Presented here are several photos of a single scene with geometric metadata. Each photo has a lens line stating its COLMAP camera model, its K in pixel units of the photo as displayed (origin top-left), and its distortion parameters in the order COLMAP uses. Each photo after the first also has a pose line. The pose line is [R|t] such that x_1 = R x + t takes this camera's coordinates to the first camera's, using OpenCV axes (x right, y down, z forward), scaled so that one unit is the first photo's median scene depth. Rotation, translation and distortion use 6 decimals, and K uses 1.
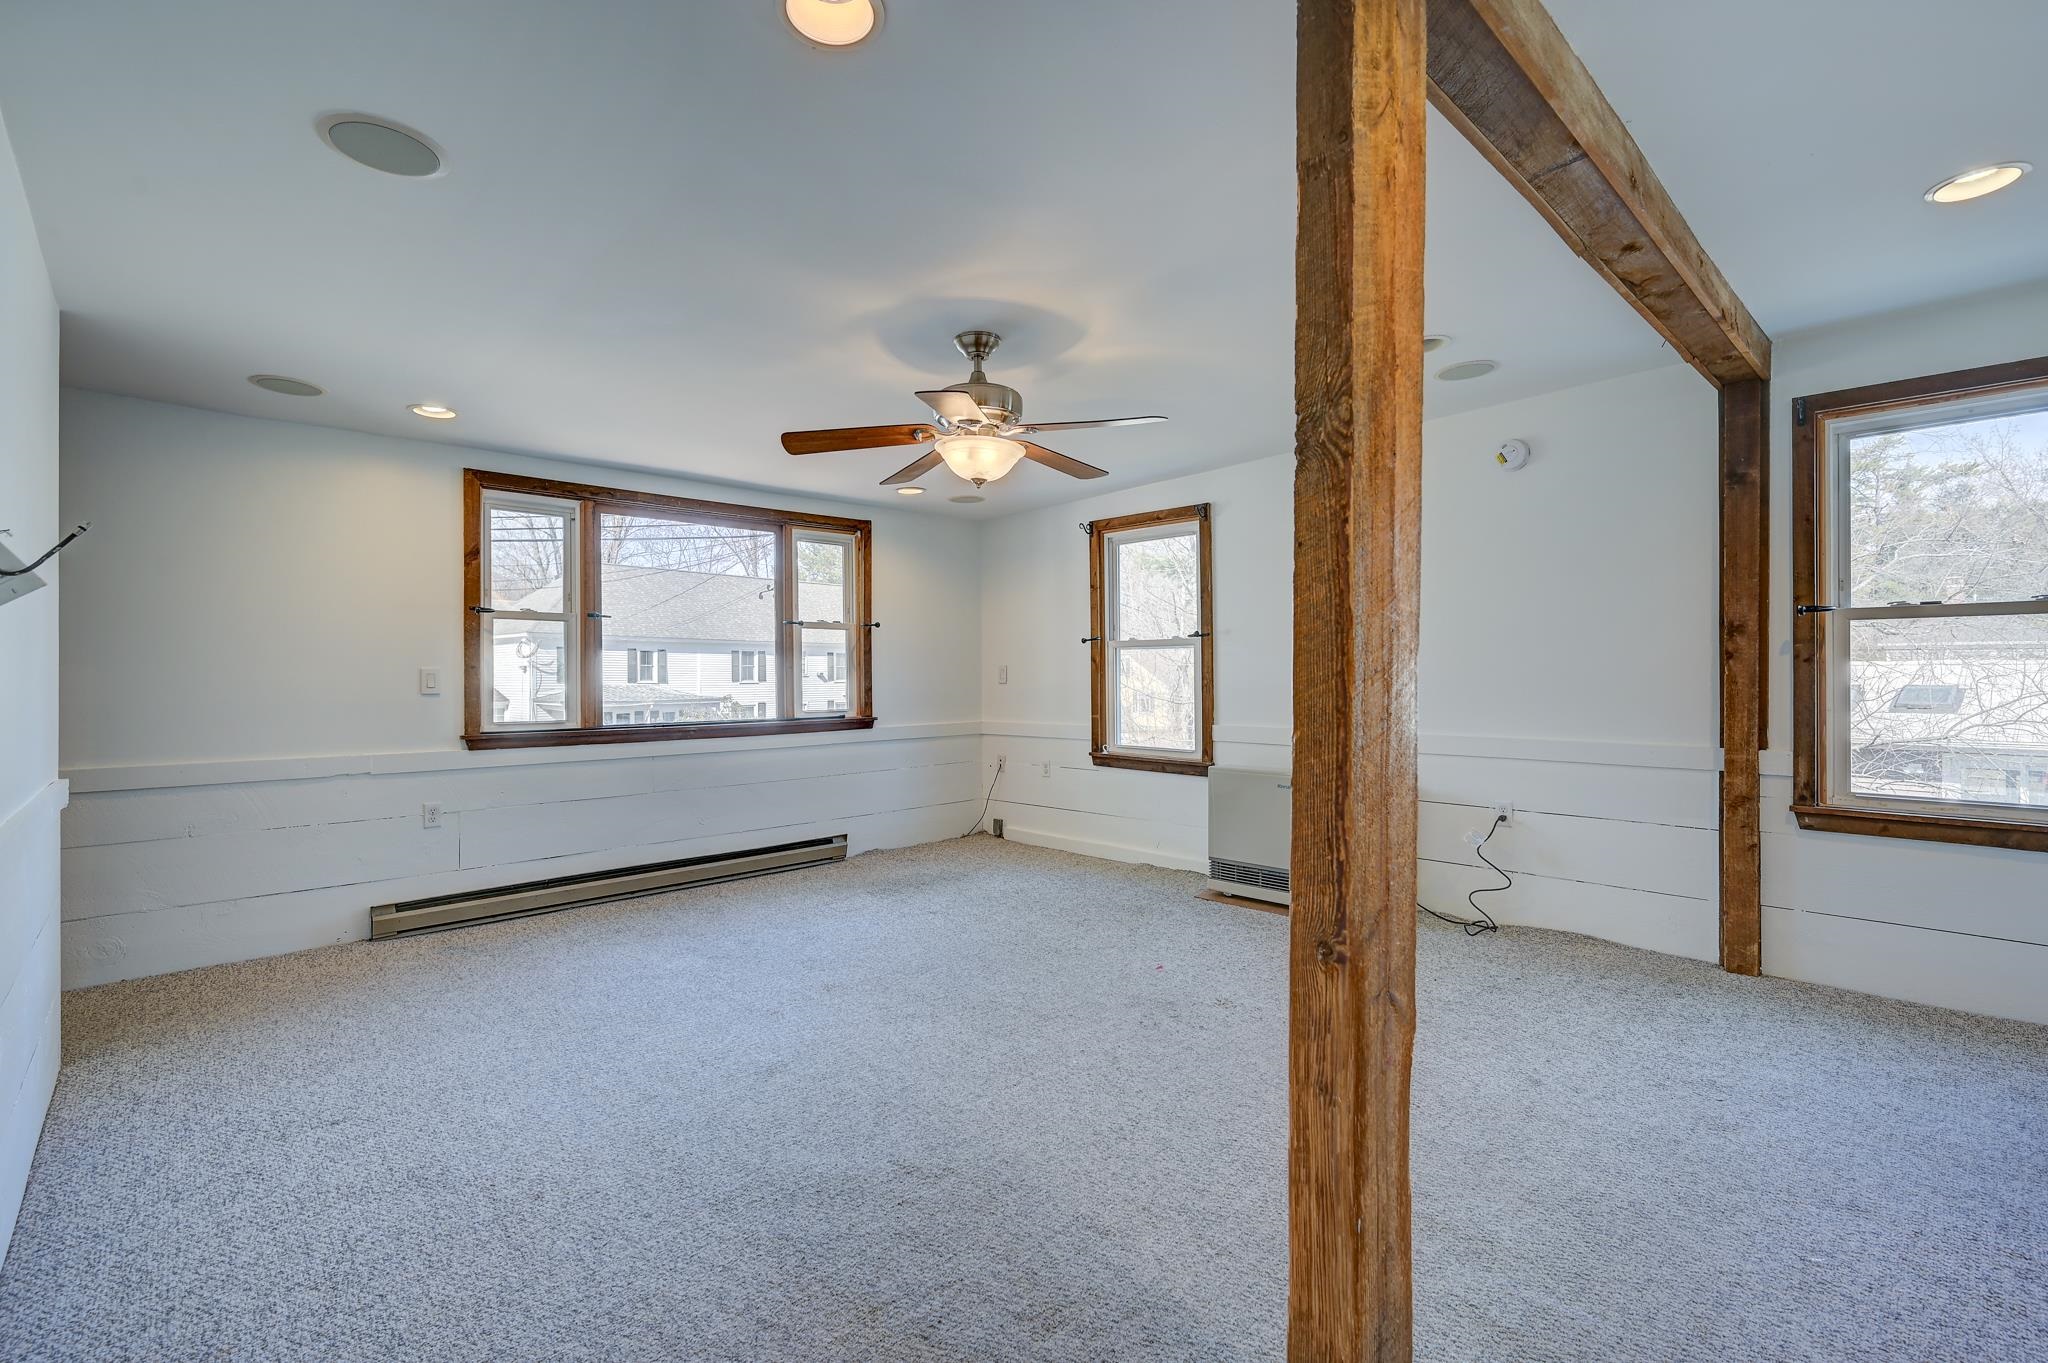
lens RADIAL K [[910.5, 0, 1026.4], [0, 910.5, 673.0], [0, 0, 1]] dist [-0.001904, 0.000245]
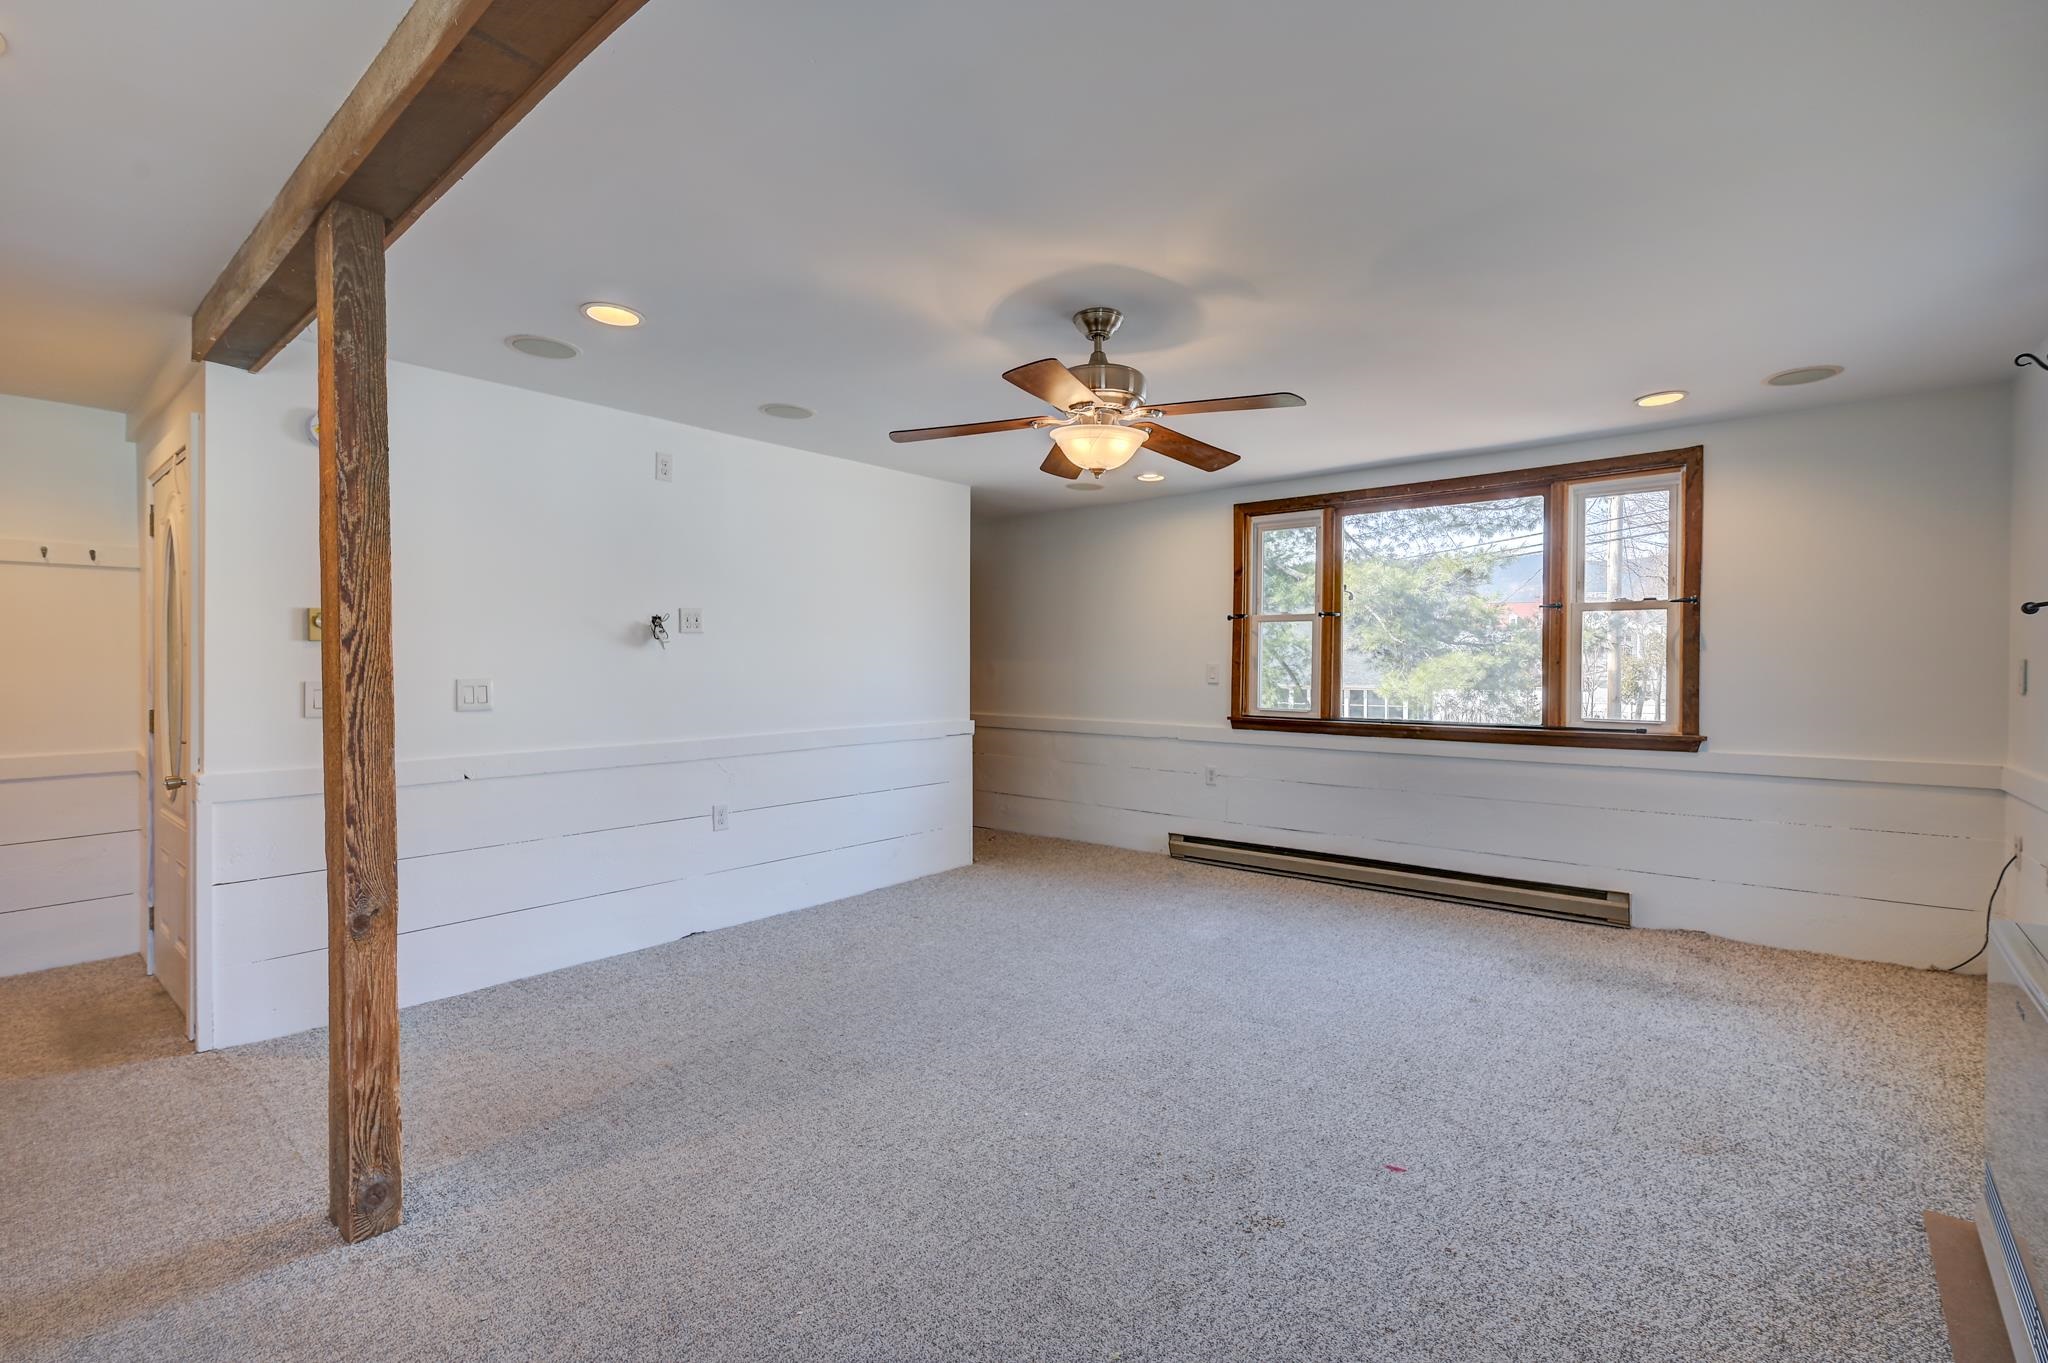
lens RADIAL K [[927.9, 0, 1050.5], [0, 927.9, 653.4], [0, 0, 1]] dist [-0.000562, 0.000193]
pose [[0.111479, -0.004682, -0.993756, 0.628156], [-0.000563, 0.999988, -0.004775, -0.012398], [0.993767, 0.001092, 0.111475, 0.602410]]
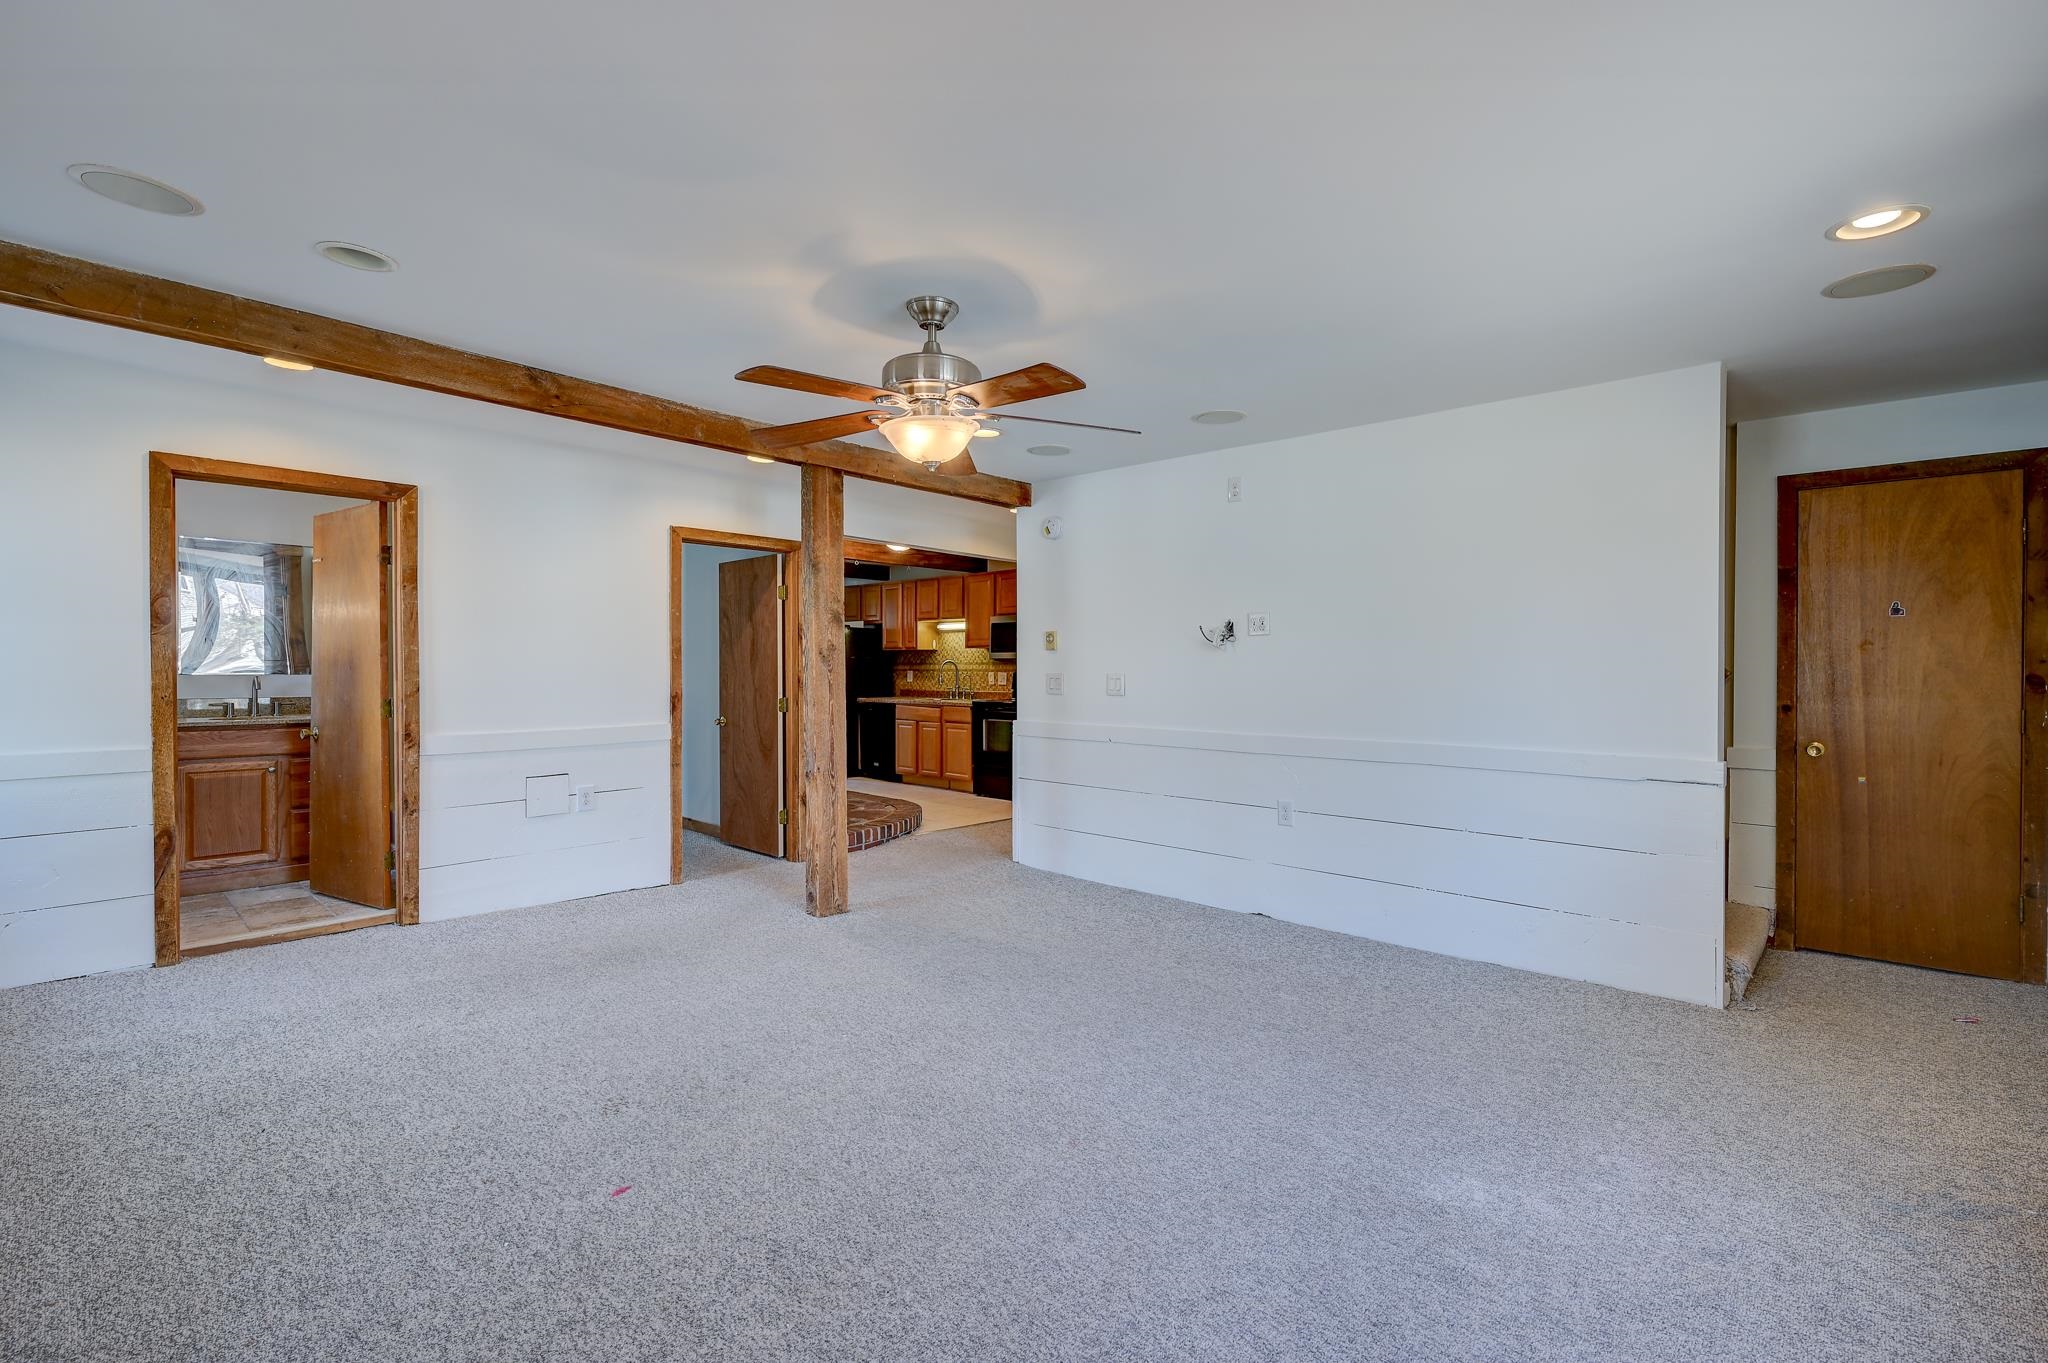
lens RADIAL K [[910.5, 0, 1026.4], [0, 910.5, 673.0], [0, 0, 1]] dist [-0.001904, 0.000245]
pose [[-0.998985, -0.001287, -0.045021, -0.081046], [-0.001843, 0.999923, 0.012304, -0.007905], [0.045002, 0.012374, -0.998910, 1.363029]]
